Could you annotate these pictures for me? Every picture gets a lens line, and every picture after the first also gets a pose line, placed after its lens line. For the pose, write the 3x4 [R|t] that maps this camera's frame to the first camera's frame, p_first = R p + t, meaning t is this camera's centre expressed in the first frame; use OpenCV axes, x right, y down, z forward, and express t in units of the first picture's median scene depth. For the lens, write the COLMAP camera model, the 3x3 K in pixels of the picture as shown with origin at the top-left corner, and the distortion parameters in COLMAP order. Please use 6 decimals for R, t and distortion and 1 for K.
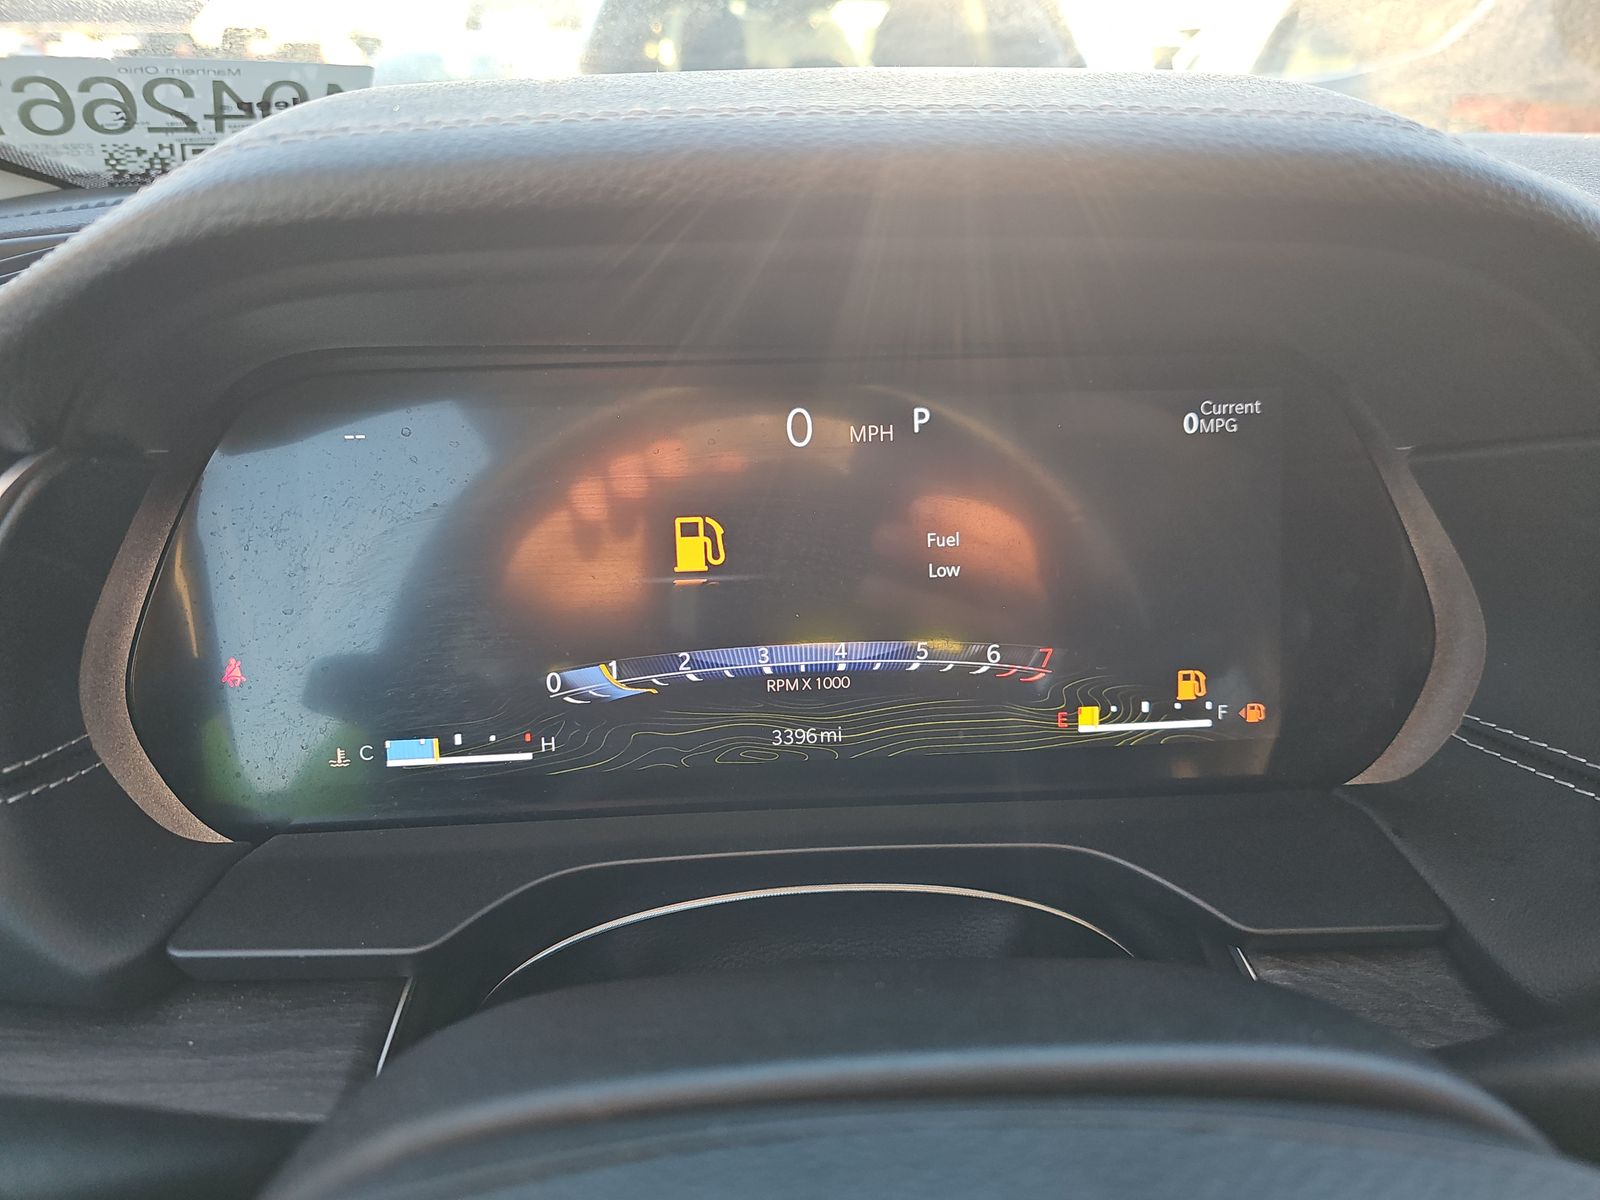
lens RADIAL K [[1040.1, 0, 800.0], [0, 1040.1, 600.0], [0, 0, 1]] dist [0.031376, -0.049086]
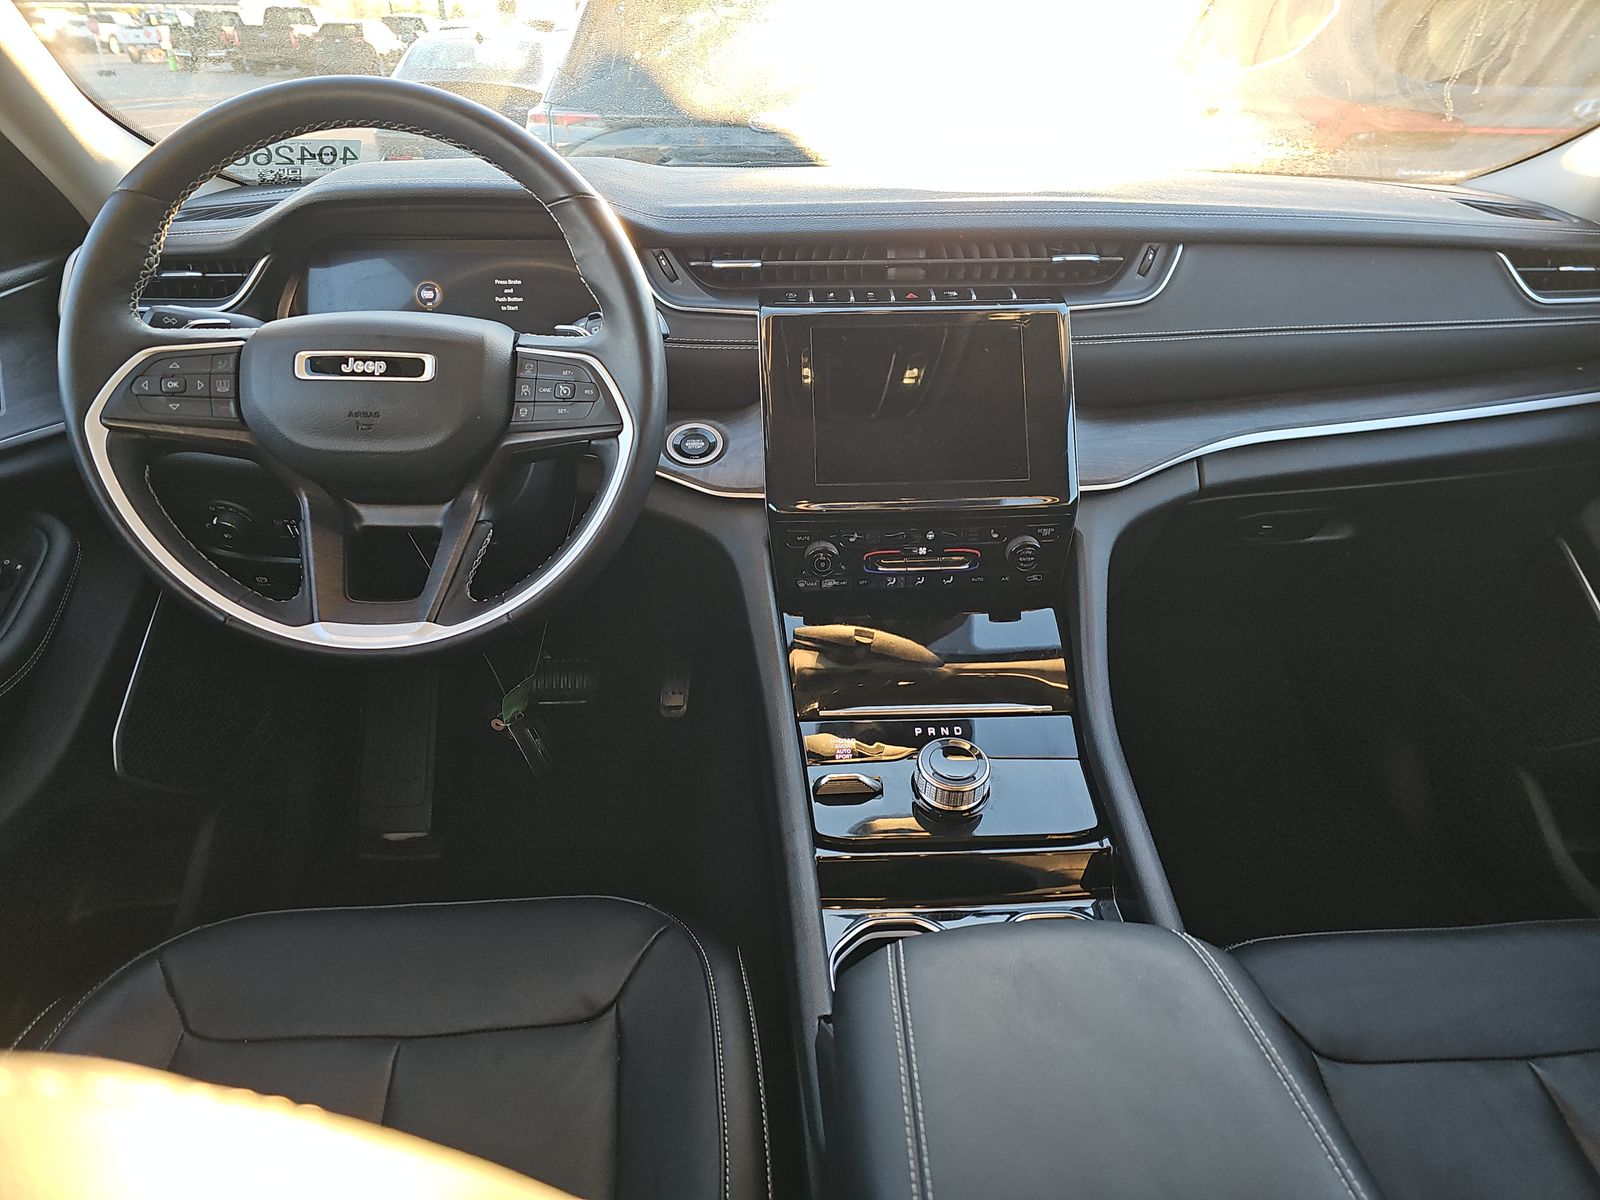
lens RADIAL K [[992.5, 0, 800.0], [0, 992.5, 600.0], [0, 0, 1]] dist [0.029730, -0.038064]
pose [[0.999823, 0.013398, -0.013176, 0.762339], [-0.013032, 0.999538, 0.027446, 0.575532], [0.013538, -0.027270, 0.999536, -1.564261]]
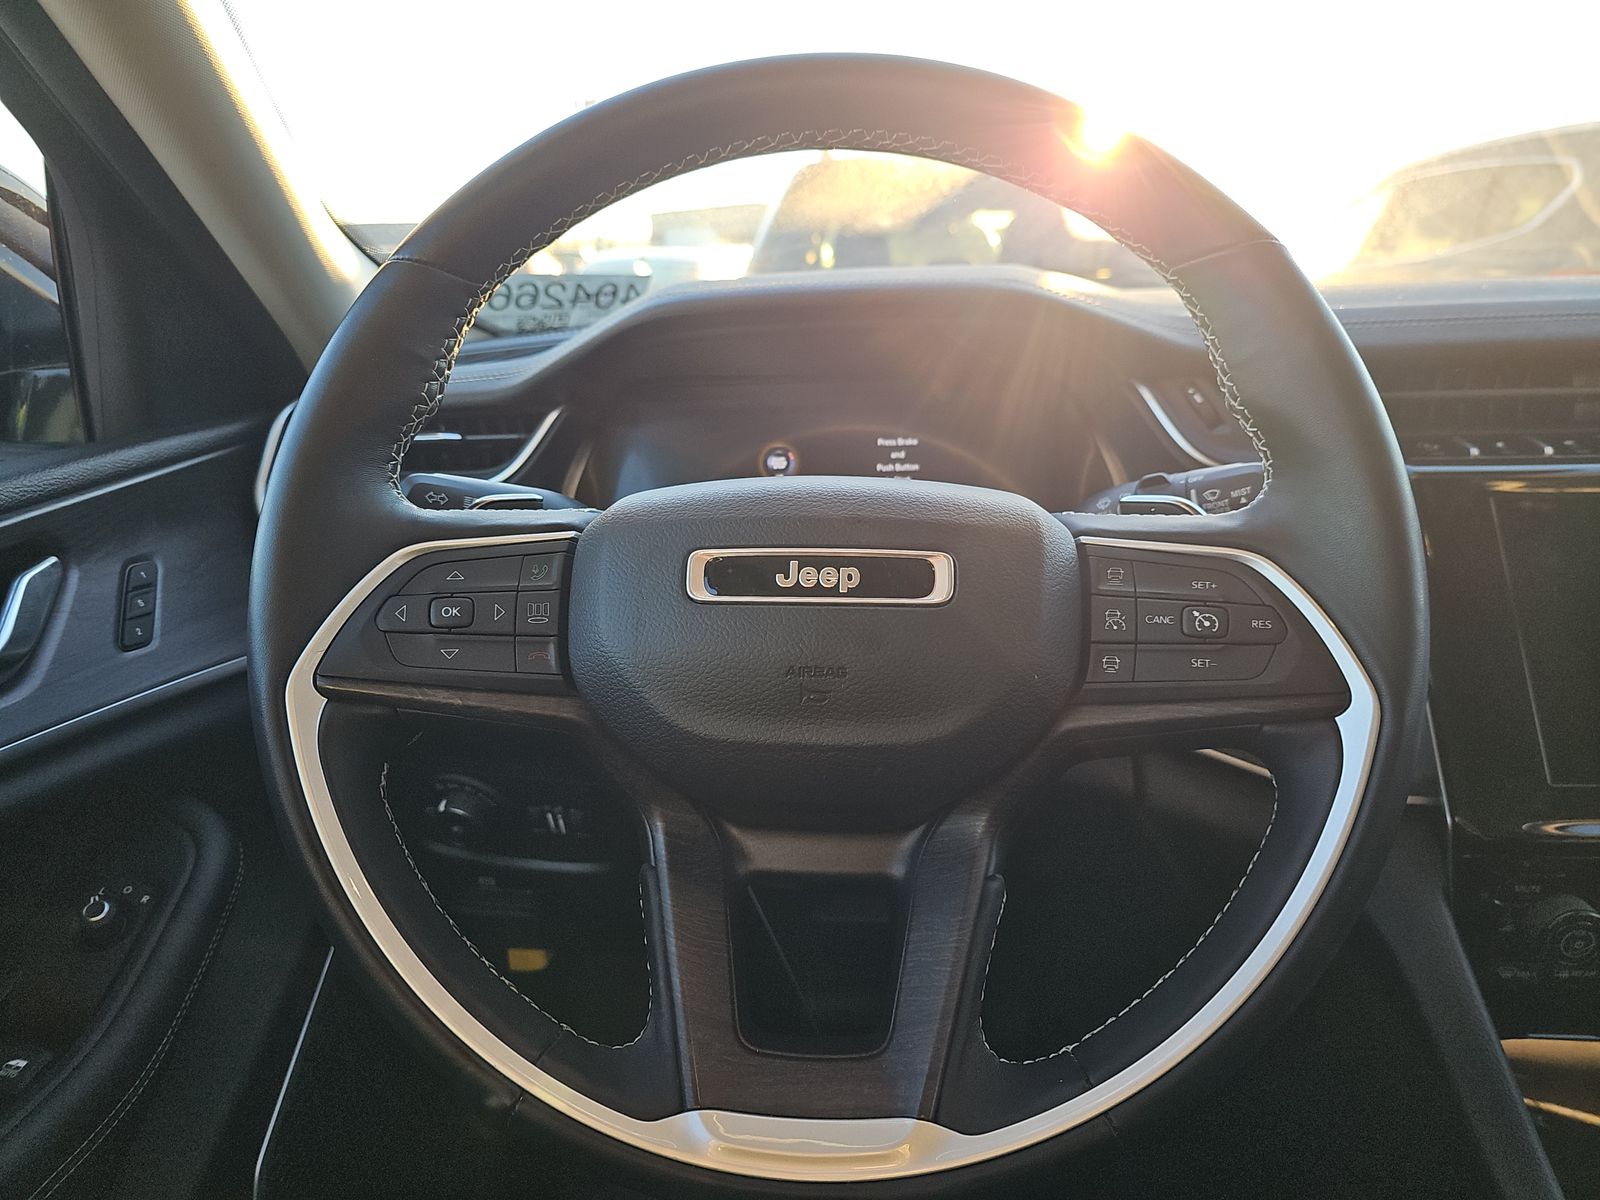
lens RADIAL K [[1040.1, 0, 800.0], [0, 1040.1, 600.0], [0, 0, 1]] dist [0.031376, -0.049086]
pose [[0.989008, 0.010224, -0.147506, 0.172389], [-0.033880, 0.986735, -0.158766, 0.412826], [0.143927, 0.162018, 0.976235, -0.811274]]
